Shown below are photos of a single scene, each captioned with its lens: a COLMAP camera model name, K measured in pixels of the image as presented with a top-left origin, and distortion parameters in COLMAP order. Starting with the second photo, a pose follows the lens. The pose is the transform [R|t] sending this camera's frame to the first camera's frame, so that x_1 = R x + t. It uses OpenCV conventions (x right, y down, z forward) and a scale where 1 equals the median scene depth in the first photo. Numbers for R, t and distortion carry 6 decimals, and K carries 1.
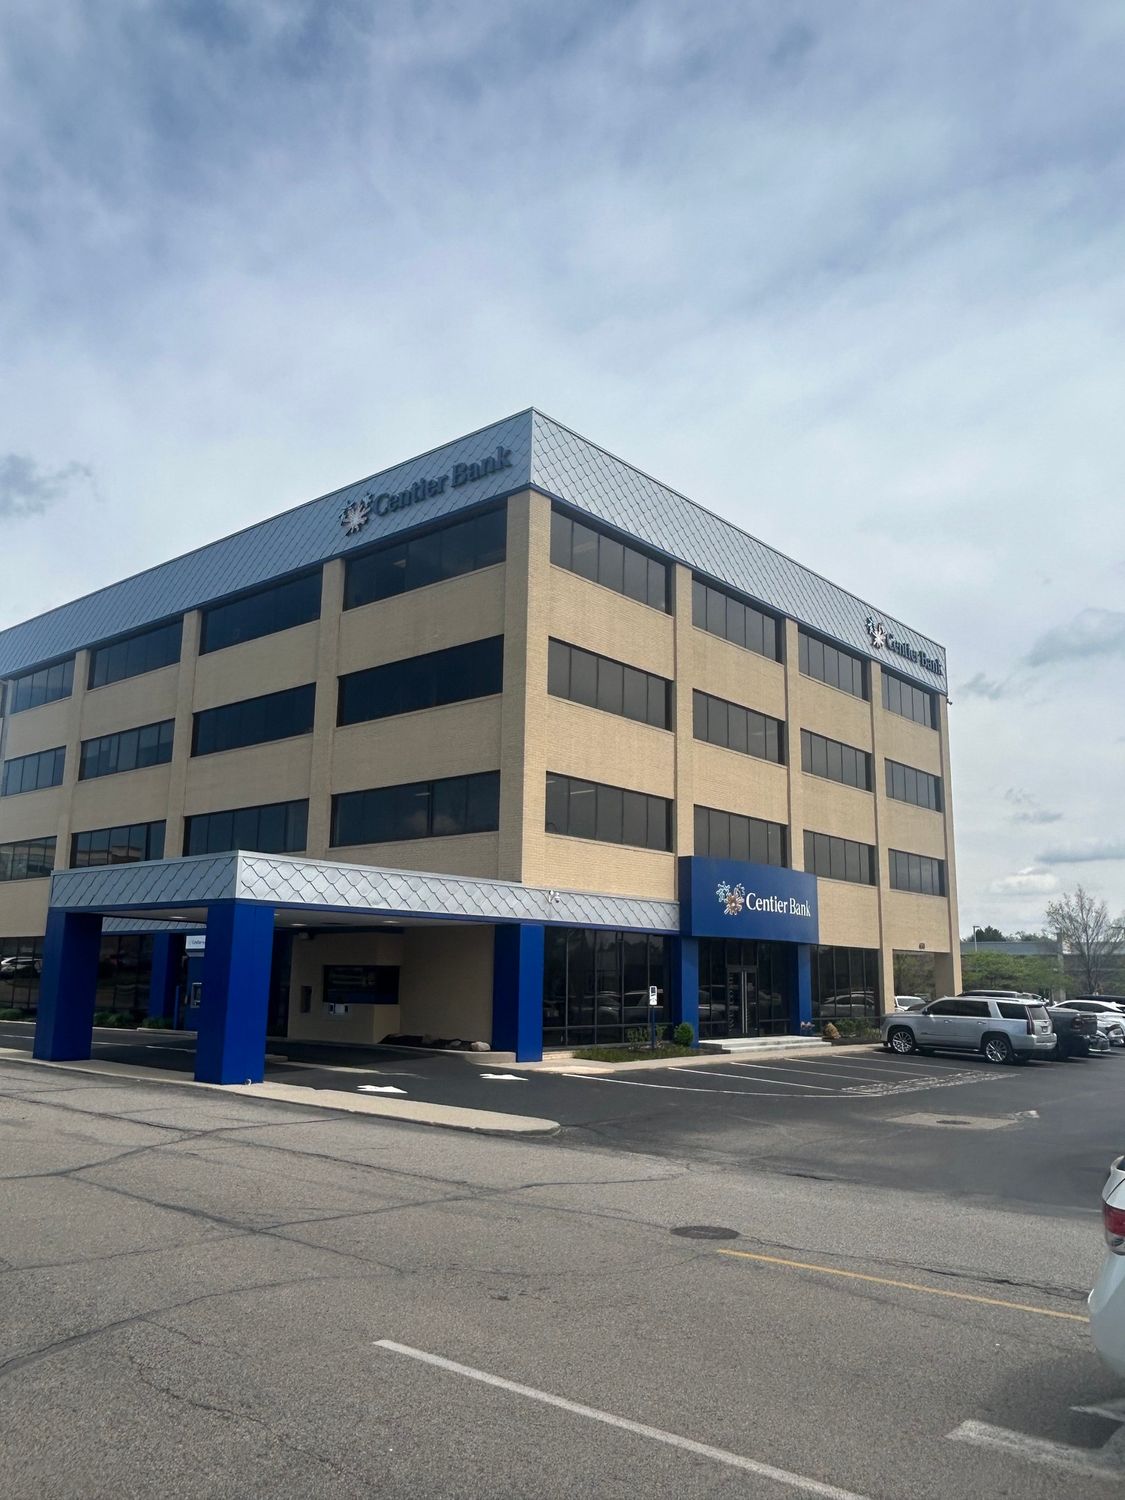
lens RADIAL K [[1118.1, 0, 562.5], [0, 1118.1, 750.0], [0, 0, 1]] dist [0.004853, -0.027862]
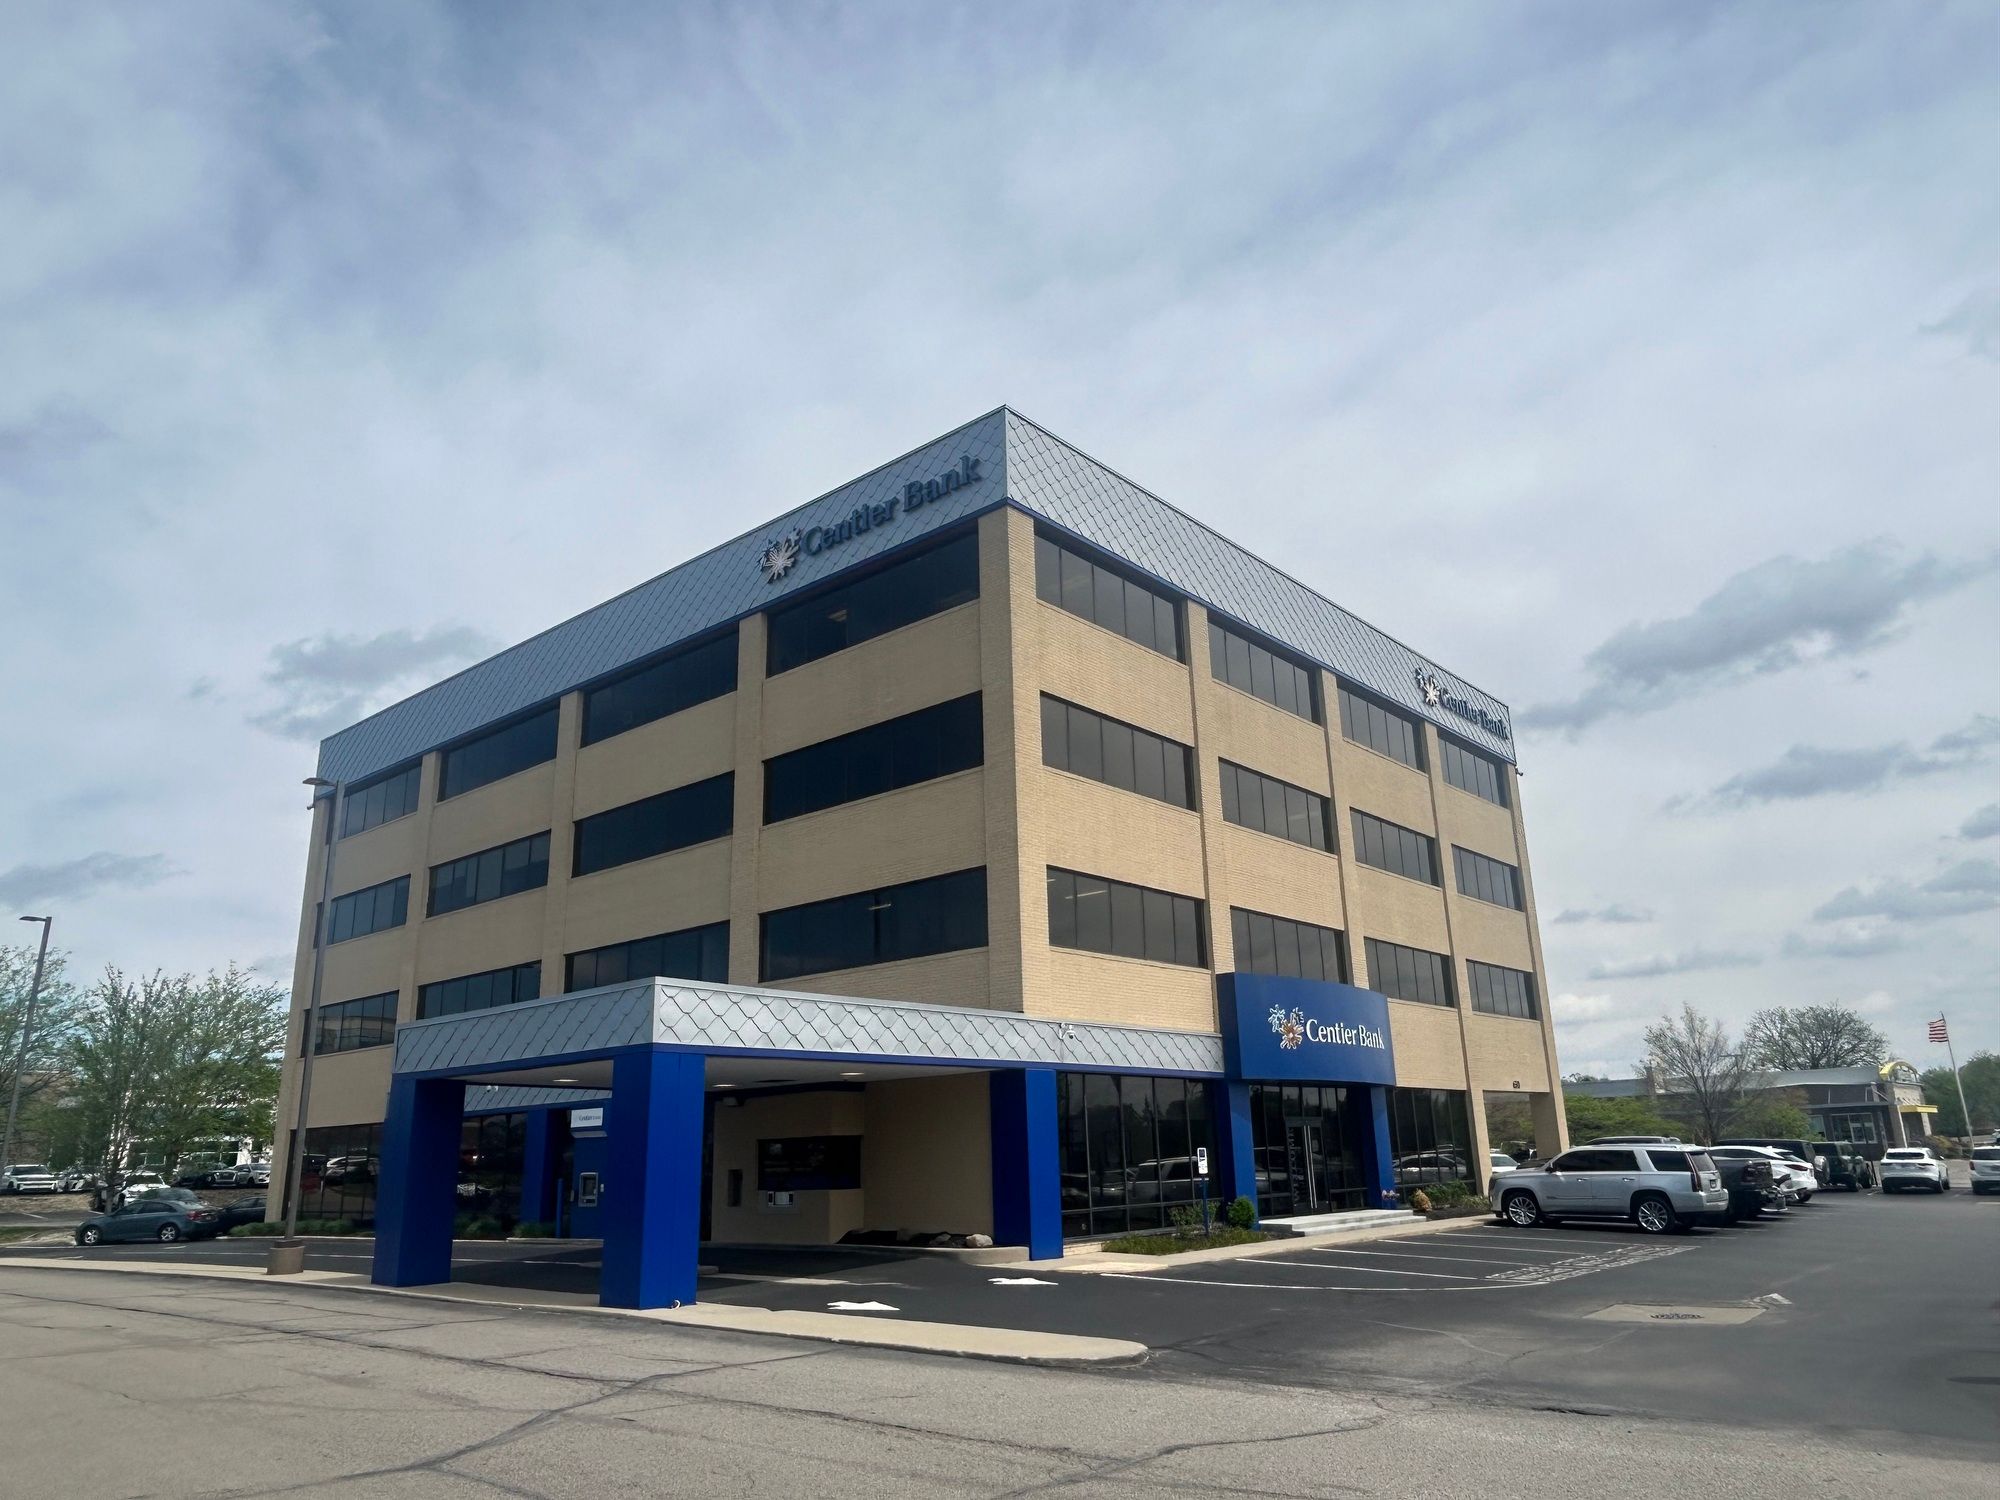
lens RADIAL K [[1331.7, 0, 1000.0], [0, 1331.7, 750.0], [0, 0, 1]] dist [0.007787, -0.034176]
pose [[0.999038, -0.043599, 0.004792, -0.040515], [0.043858, 0.994396, -0.096191, 0.023372], [-0.000571, 0.096309, 0.995351, 0.077525]]
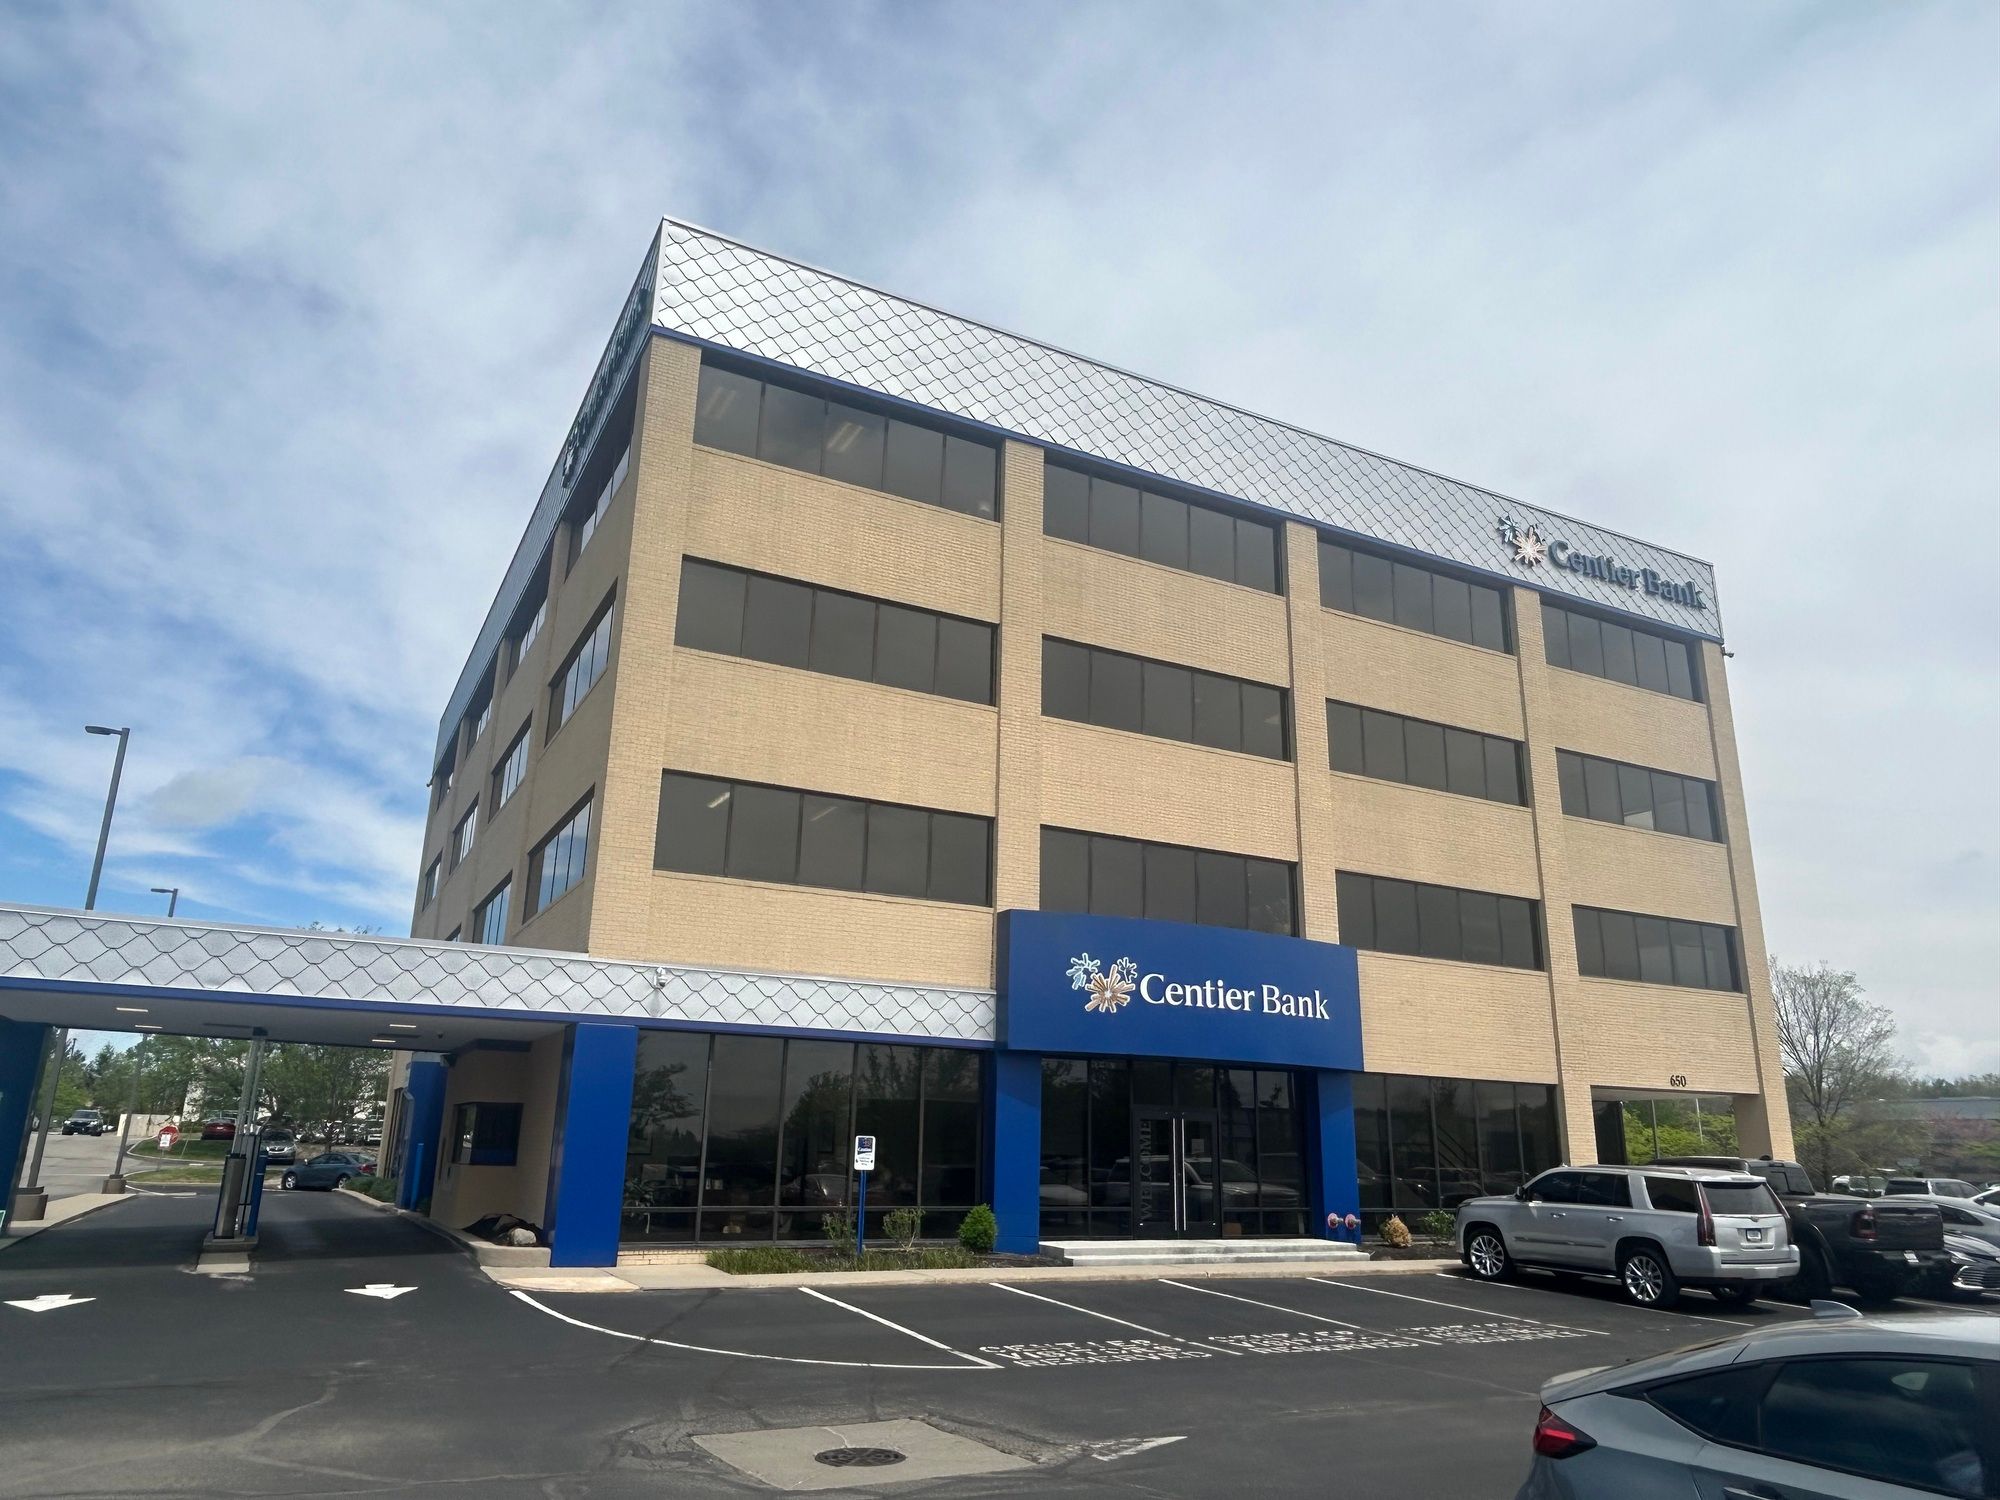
lens RADIAL K [[1279.4, 0, 1003.2], [0, 1279.4, 785.9], [0, 0, 1]] dist [0.005658, -0.042833]
pose [[0.921652, -0.103392, -0.373990, 0.350878], [0.070239, 0.992378, -0.101255, 0.094532], [0.381608, 0.067053, 0.921889, 0.375169]]
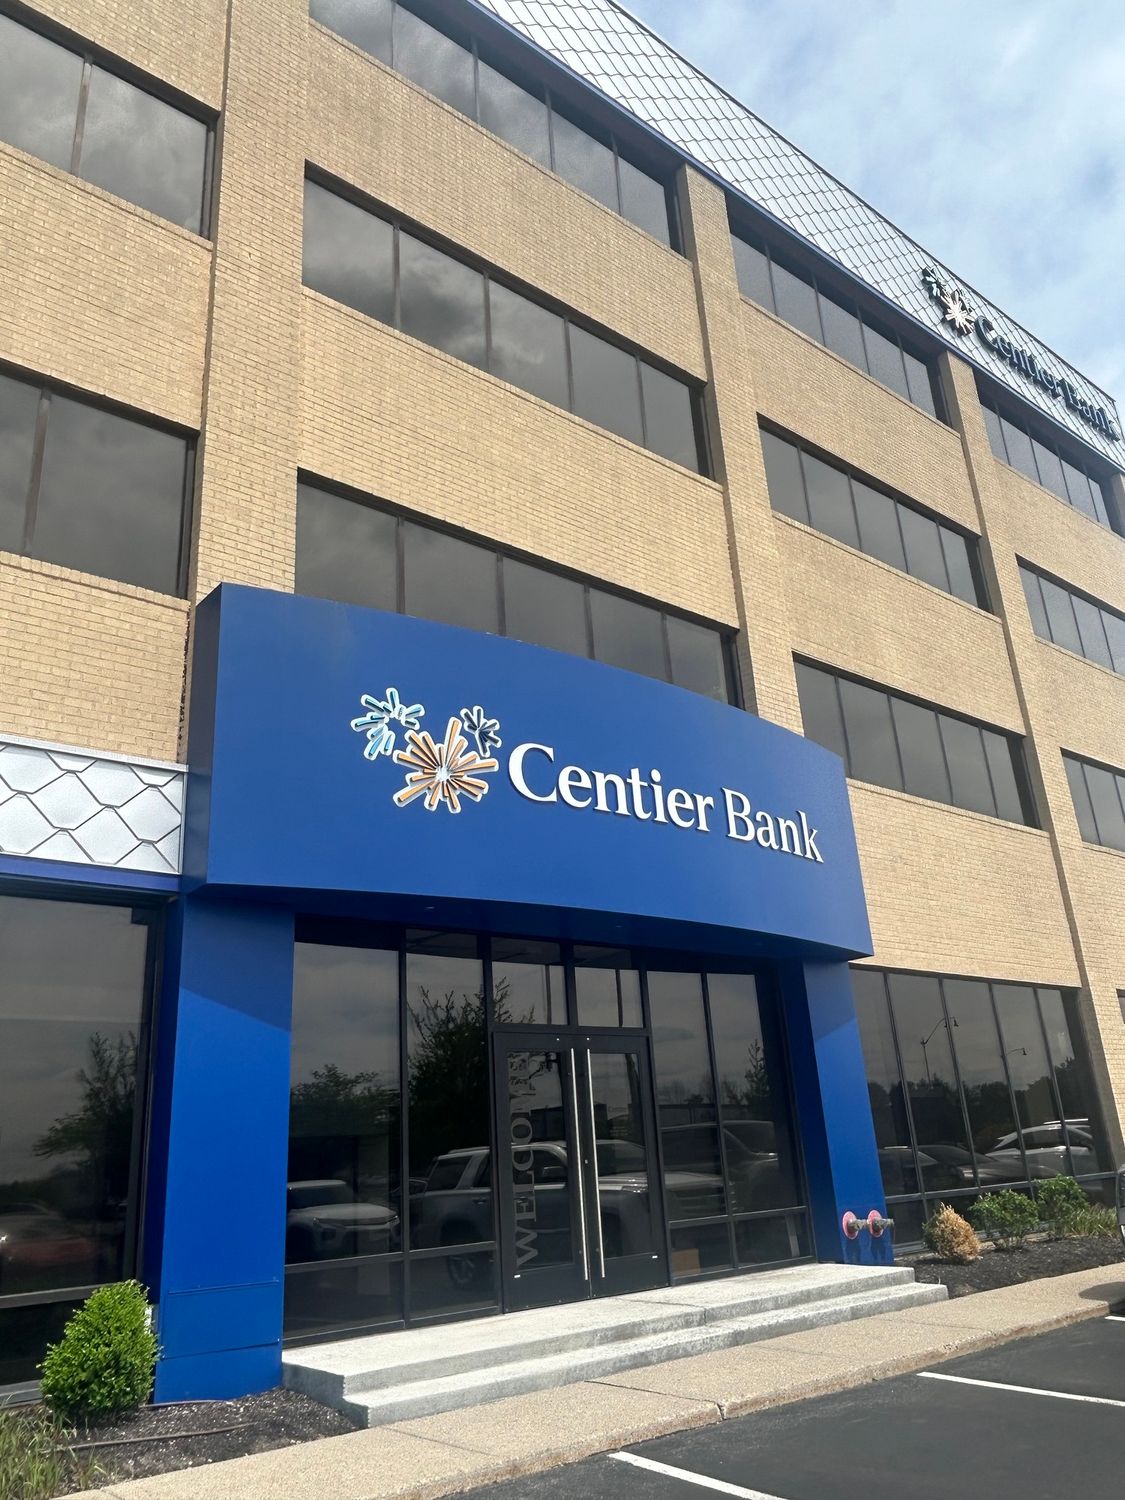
lens RADIAL K [[1076.7, 0, 565.7], [0, 1076.7, 772.0], [0, 0, 1]] dist [-0.004390, -0.004322]
pose [[0.981791, -0.129648, -0.138847, 0.213093], [0.108331, 0.982517, -0.151410, 0.176407], [0.156050, 0.133611, 0.978671, 0.748969]]
